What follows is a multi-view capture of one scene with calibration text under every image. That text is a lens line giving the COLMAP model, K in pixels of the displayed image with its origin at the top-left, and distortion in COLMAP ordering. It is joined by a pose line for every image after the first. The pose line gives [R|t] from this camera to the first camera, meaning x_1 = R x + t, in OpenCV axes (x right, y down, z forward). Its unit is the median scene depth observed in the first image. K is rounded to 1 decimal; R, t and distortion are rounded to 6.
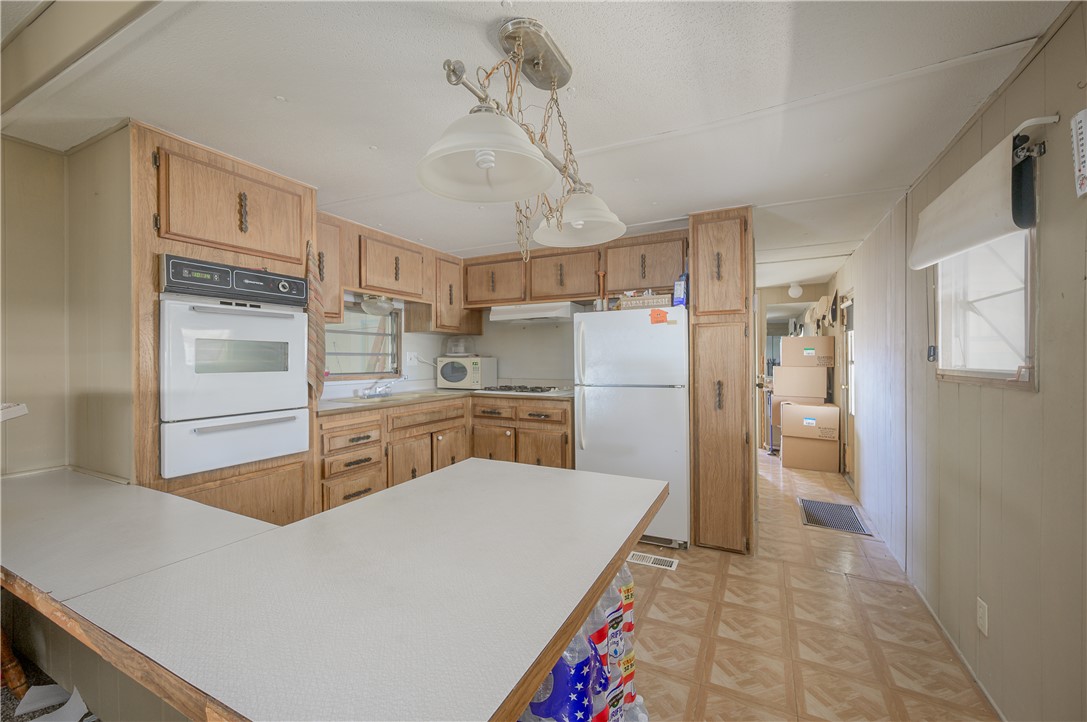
lens RADIAL K [[436.8, 0, 537.5], [0, 436.8, 354.7], [0, 0, 1]] dist [0.001236, -0.000169]
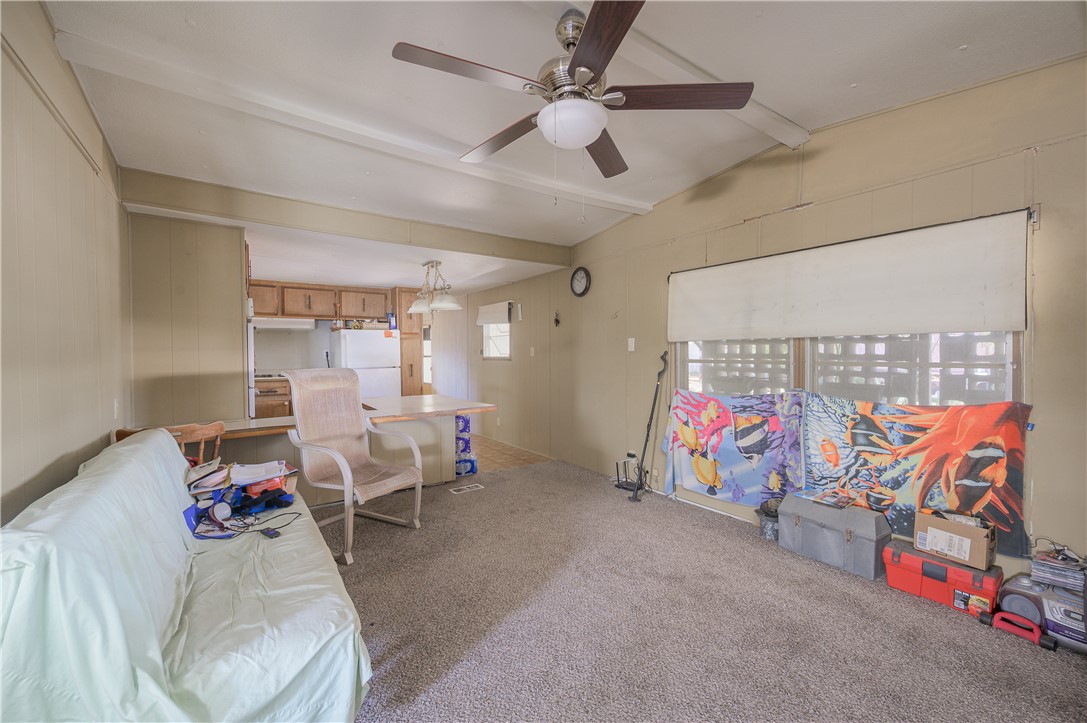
lens RADIAL K [[436.8, 0, 543.4], [0, 436.8, 357.8], [0, 0, 1]] dist [0.001236, -0.000169]
pose [[0.468917, -0.009056, 0.883196, -1.141791], [0.001616, 0.999955, 0.009395, 0.007243], [-0.883241, -0.002978, 0.468910, -0.592583]]
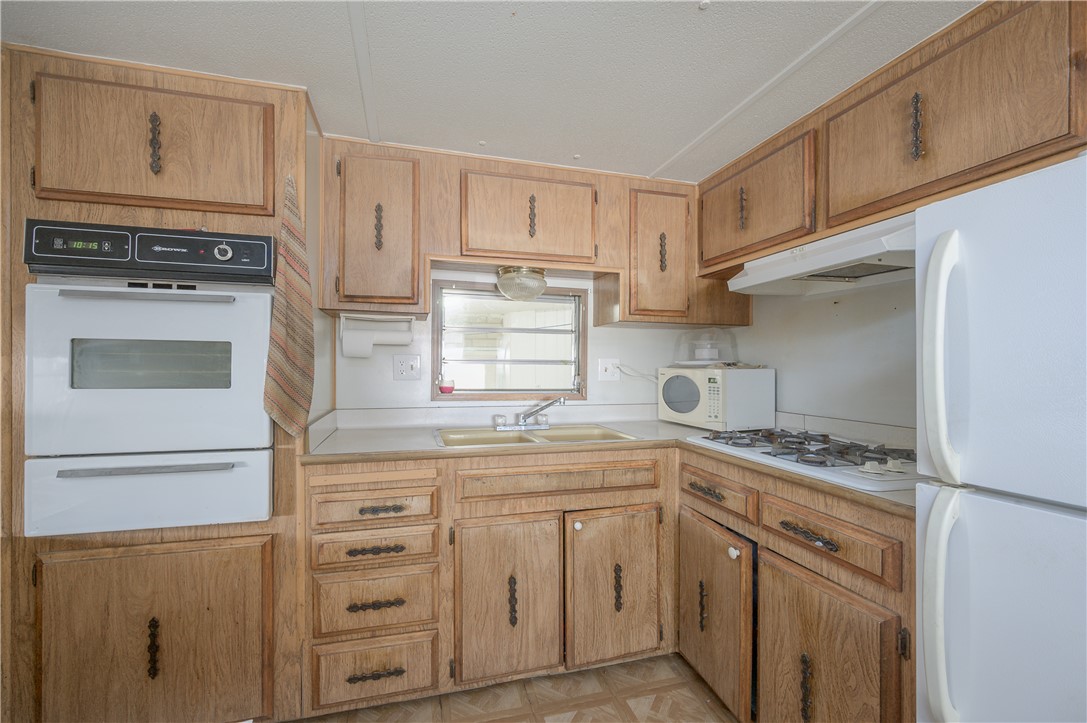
lens RADIAL K [[436.8, 0, 537.3], [0, 436.8, 366.2], [0, 0, 1]] dist [0.001236, -0.000169]
pose [[0.668974, 0.007578, -0.743247, 0.132370], [-0.002389, 0.999965, 0.008045, 0.000084], [0.743282, -0.003606, 0.668969, 0.669859]]
